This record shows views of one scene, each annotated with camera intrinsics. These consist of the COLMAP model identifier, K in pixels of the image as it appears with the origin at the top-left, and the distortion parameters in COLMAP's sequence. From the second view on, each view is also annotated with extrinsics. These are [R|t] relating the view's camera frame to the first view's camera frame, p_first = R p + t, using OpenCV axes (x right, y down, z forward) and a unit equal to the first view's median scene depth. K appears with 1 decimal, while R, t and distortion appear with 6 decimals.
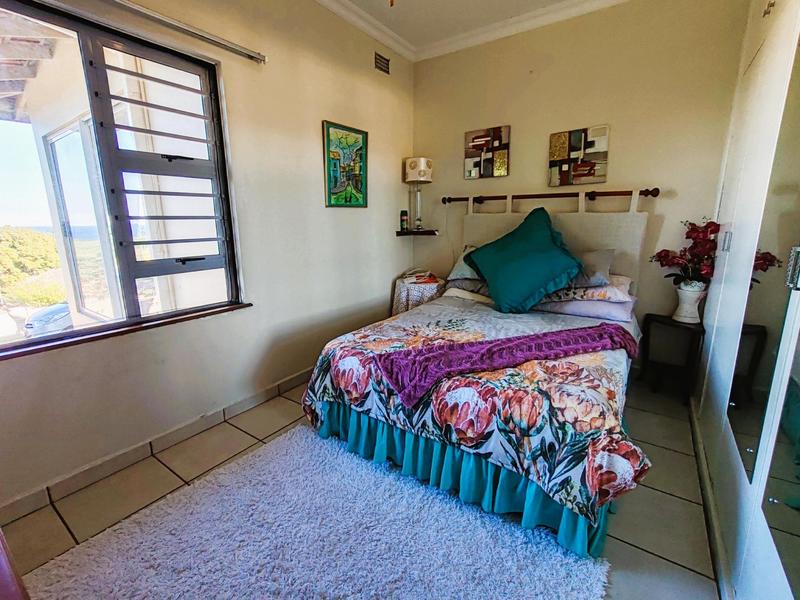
lens RADIAL K [[362.6, 0, 400.0], [0, 362.6, 300.0], [0, 0, 1]] dist [-0.000573, 0.000393]
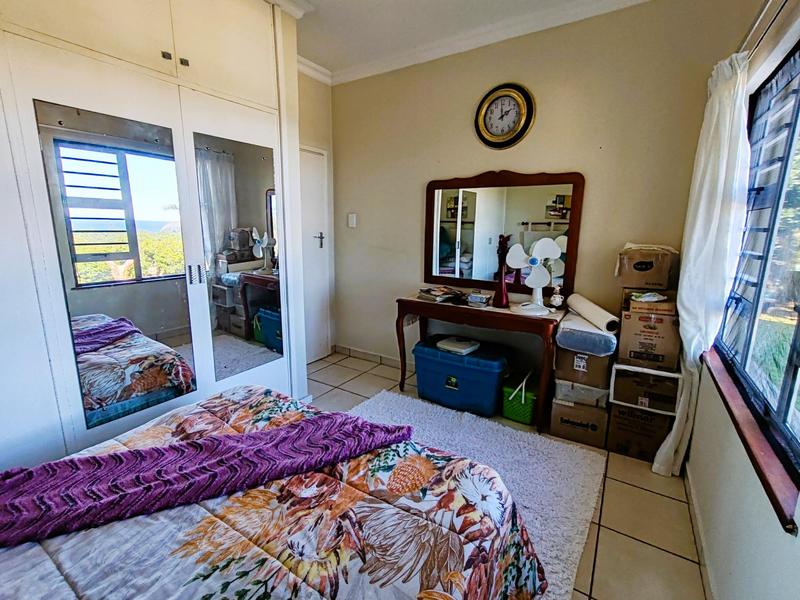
lens RADIAL K [[362.6, 0, 400.0], [0, 362.6, 300.0], [0, 0, 1]] dist [-0.000573, 0.000393]
pose [[-0.999398, 0.006363, -0.034098, -0.018118], [-0.007960, 0.914712, 0.404028, -0.383845], [0.033760, 0.404056, -0.914111, 1.411829]]
